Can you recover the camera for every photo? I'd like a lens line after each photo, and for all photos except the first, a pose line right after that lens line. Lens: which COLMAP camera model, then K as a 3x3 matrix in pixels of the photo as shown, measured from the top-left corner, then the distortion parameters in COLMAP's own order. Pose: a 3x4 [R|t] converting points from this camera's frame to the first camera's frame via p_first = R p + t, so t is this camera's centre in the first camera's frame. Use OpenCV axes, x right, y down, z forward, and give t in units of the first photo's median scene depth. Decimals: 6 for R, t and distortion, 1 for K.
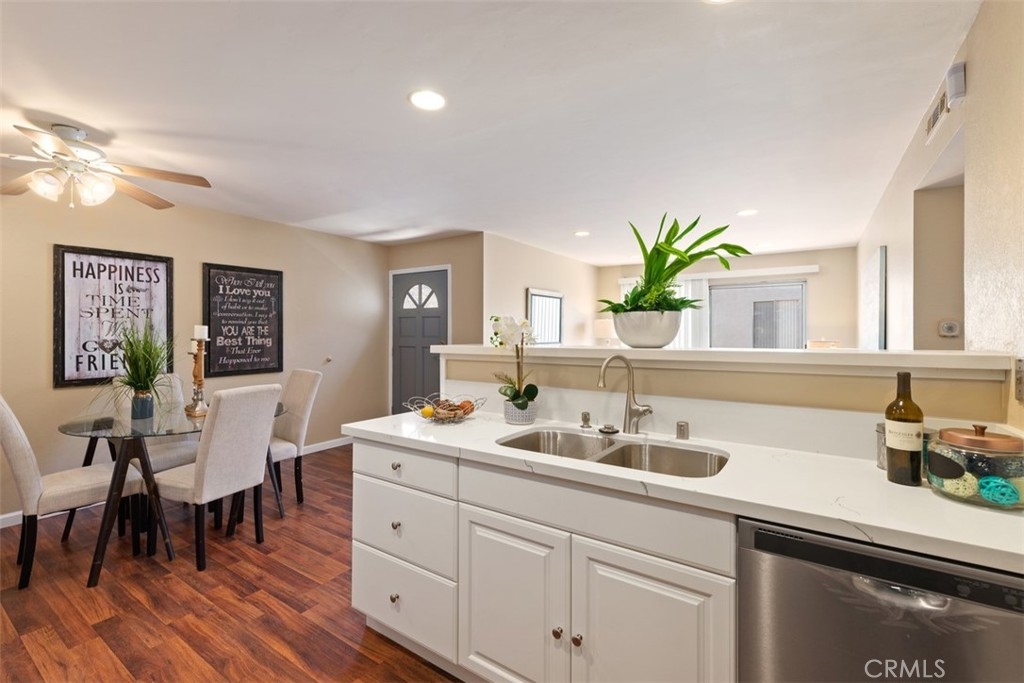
lens RADIAL K [[444.4, 0, 522.7], [0, 444.4, 324.7], [0, 0, 1]] dist [-0.001544, -0.000186]
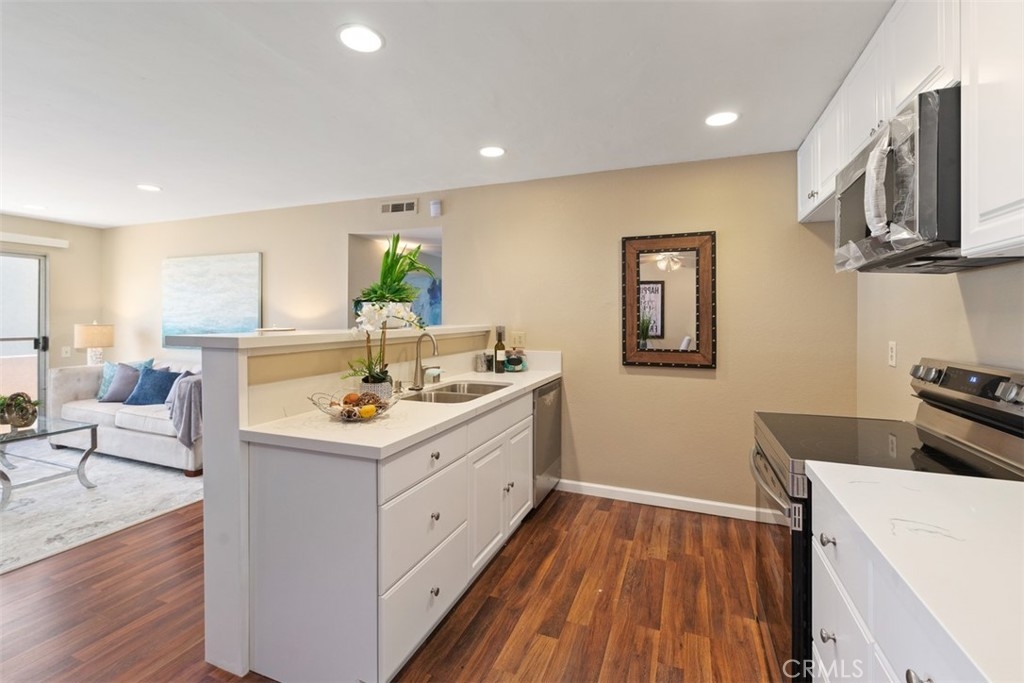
lens RADIAL K [[444.4, 0, 519.7], [0, 444.4, 320.4], [0, 0, 1]] dist [-0.001544, -0.000186]
pose [[-0.207412, -0.013859, 0.978156, -0.990653], [-0.001141, 0.999902, 0.013925, 0.019945], [-0.978253, 0.001772, -0.207408, 0.924804]]
